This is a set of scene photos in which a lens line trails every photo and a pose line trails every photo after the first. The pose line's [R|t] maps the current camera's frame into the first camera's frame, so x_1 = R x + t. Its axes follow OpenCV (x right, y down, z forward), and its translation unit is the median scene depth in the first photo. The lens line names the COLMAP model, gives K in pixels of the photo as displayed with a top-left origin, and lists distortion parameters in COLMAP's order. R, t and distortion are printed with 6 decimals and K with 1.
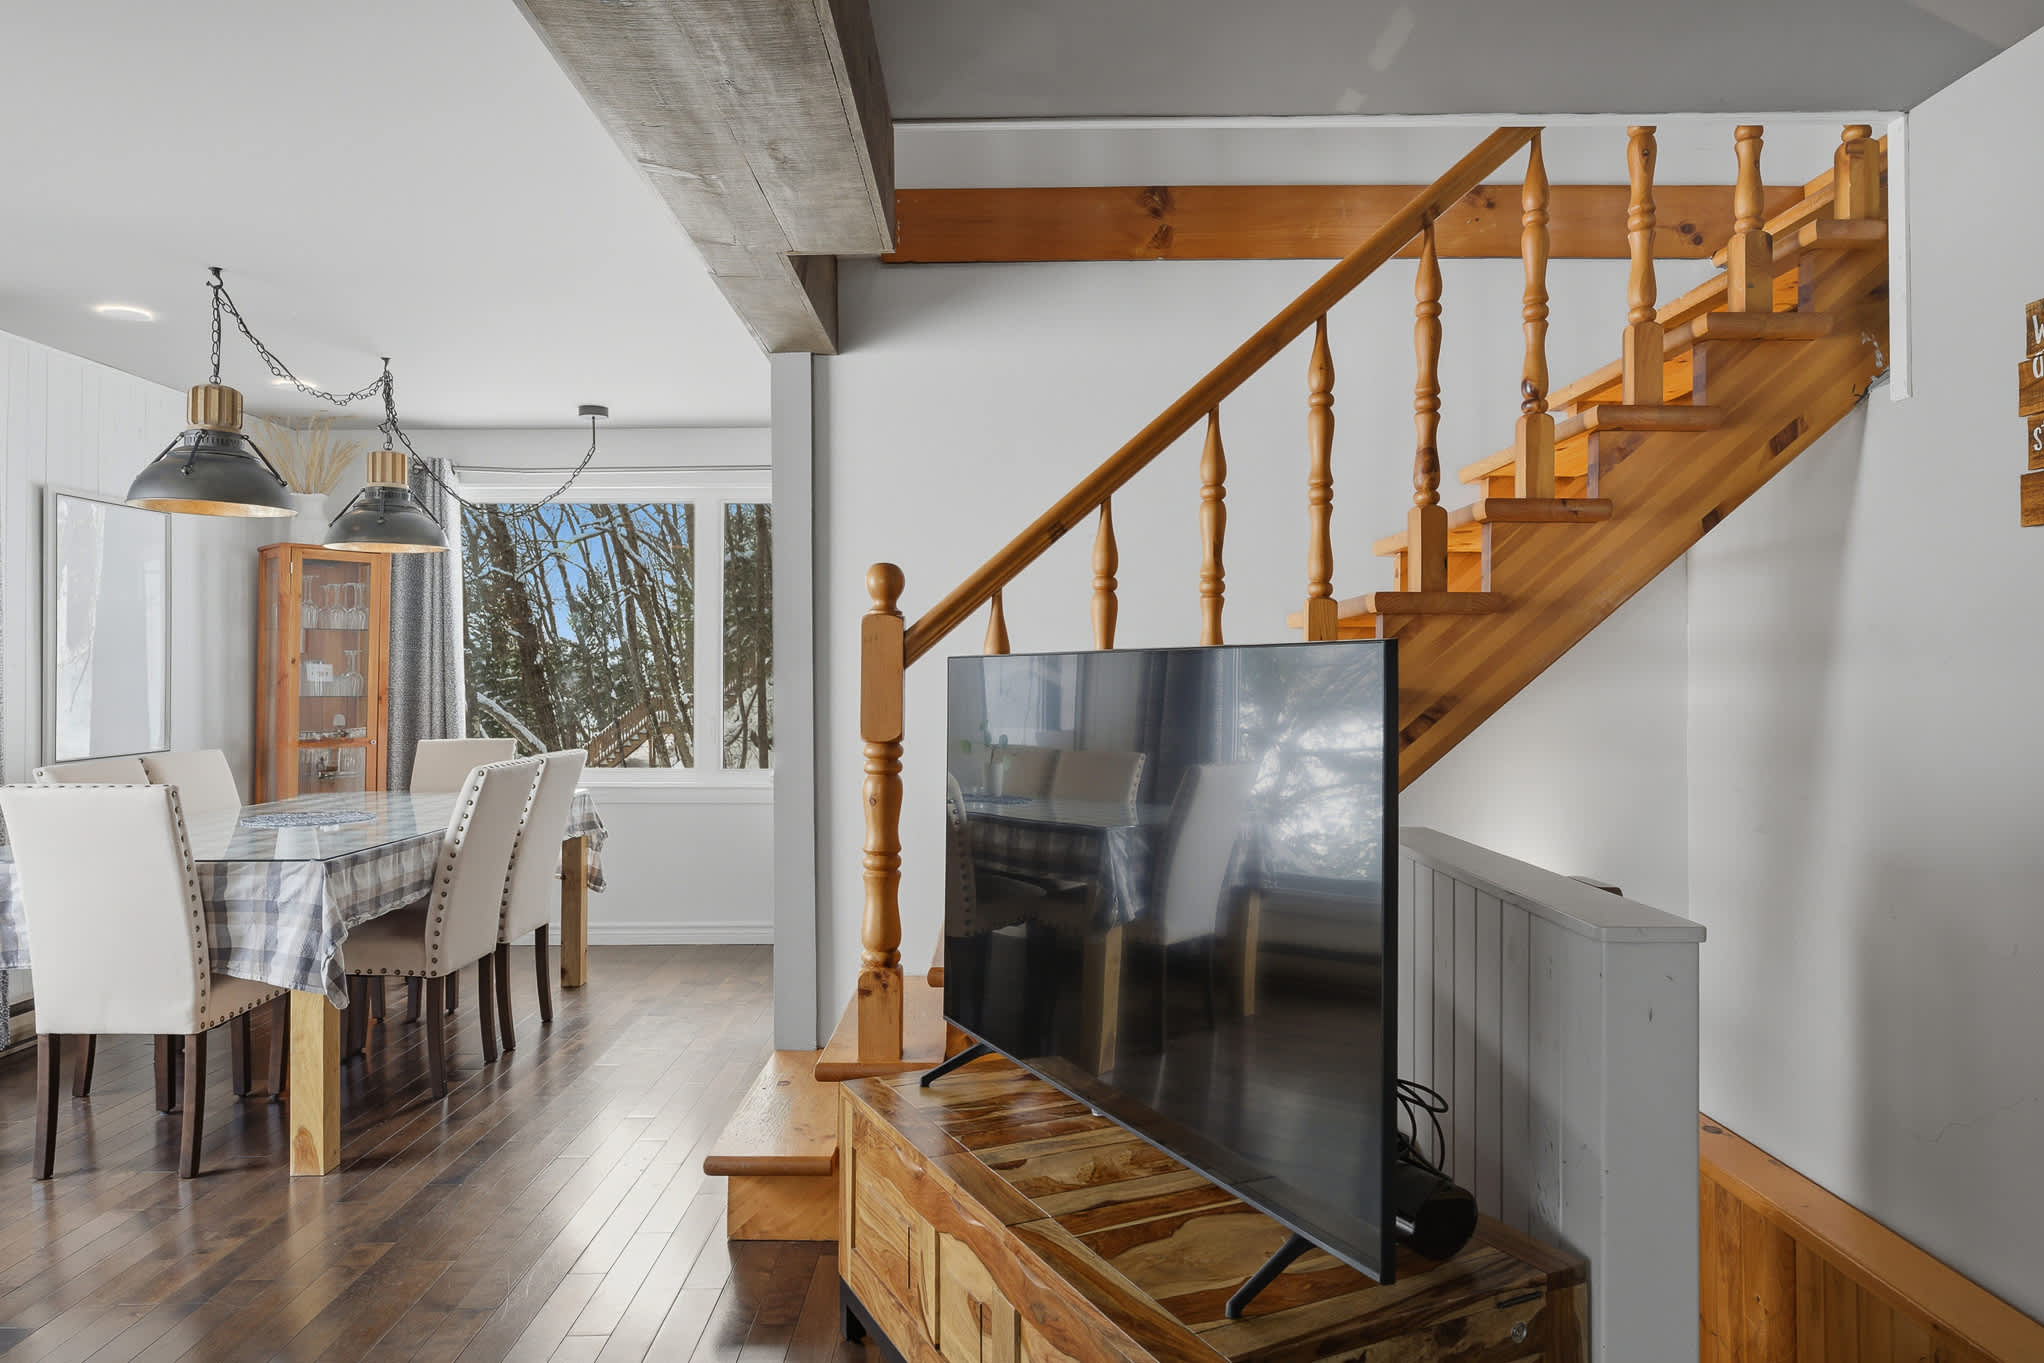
lens RADIAL K [[1306.7, 0, 1013.2], [0, 1306.7, 665.6], [0, 0, 1]] dist [-0.000544, 0.002089]
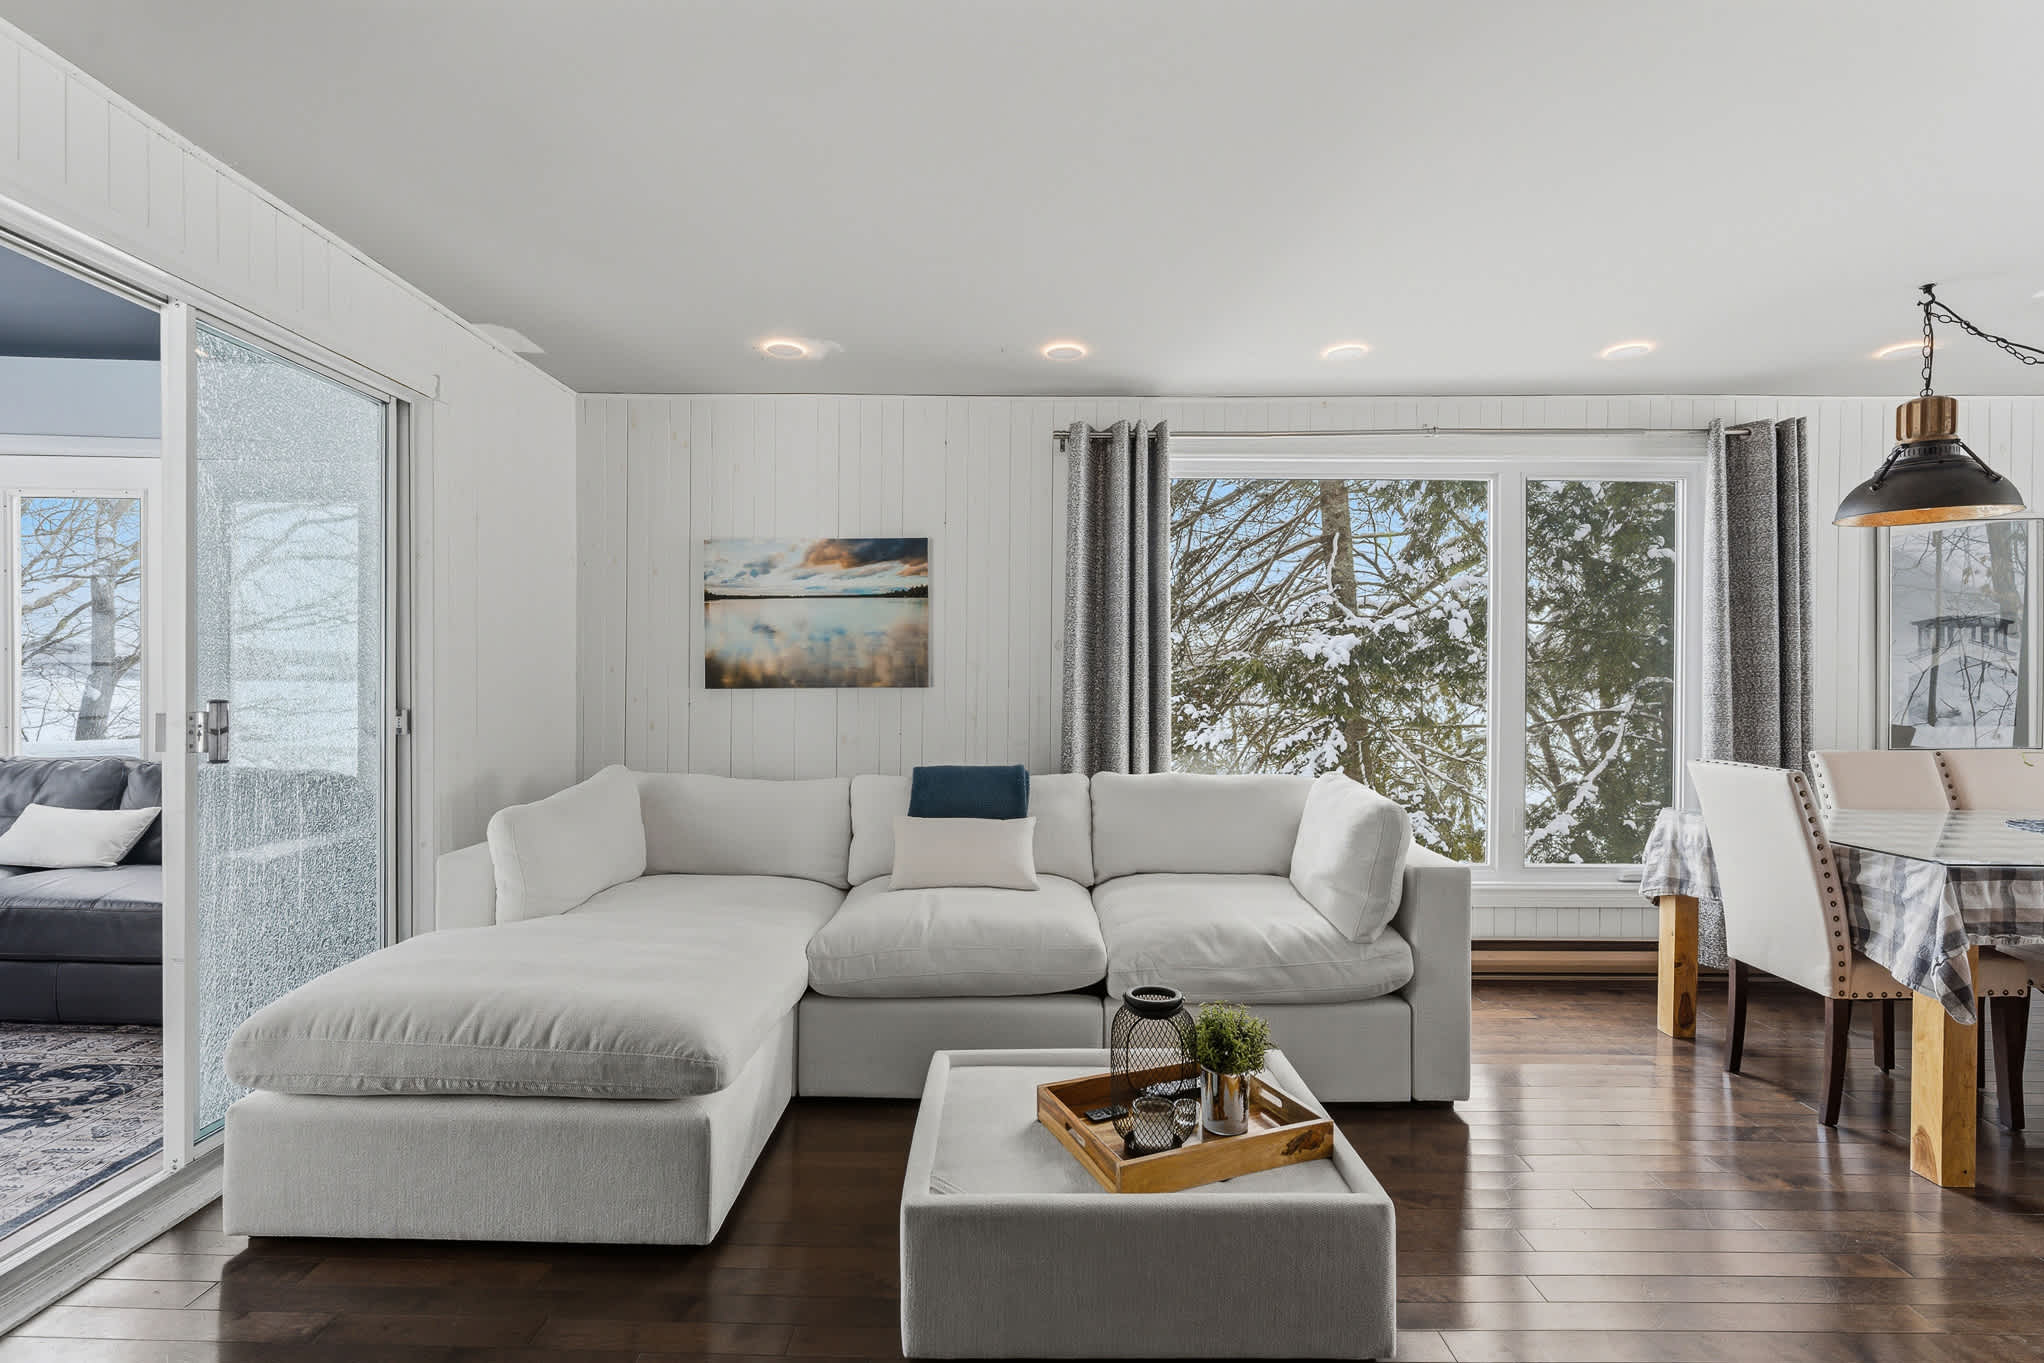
lens RADIAL K [[961.4, 0, 1015.8], [0, 961.4, 684.4], [0, 0, 1]] dist [-0.001282, 0.000395]
pose [[-0.014153, 0.008122, -0.999867, 0.193380], [0.006378, 0.999947, 0.008033, 0.004569], [0.999879, -0.006264, -0.014204, 0.316252]]
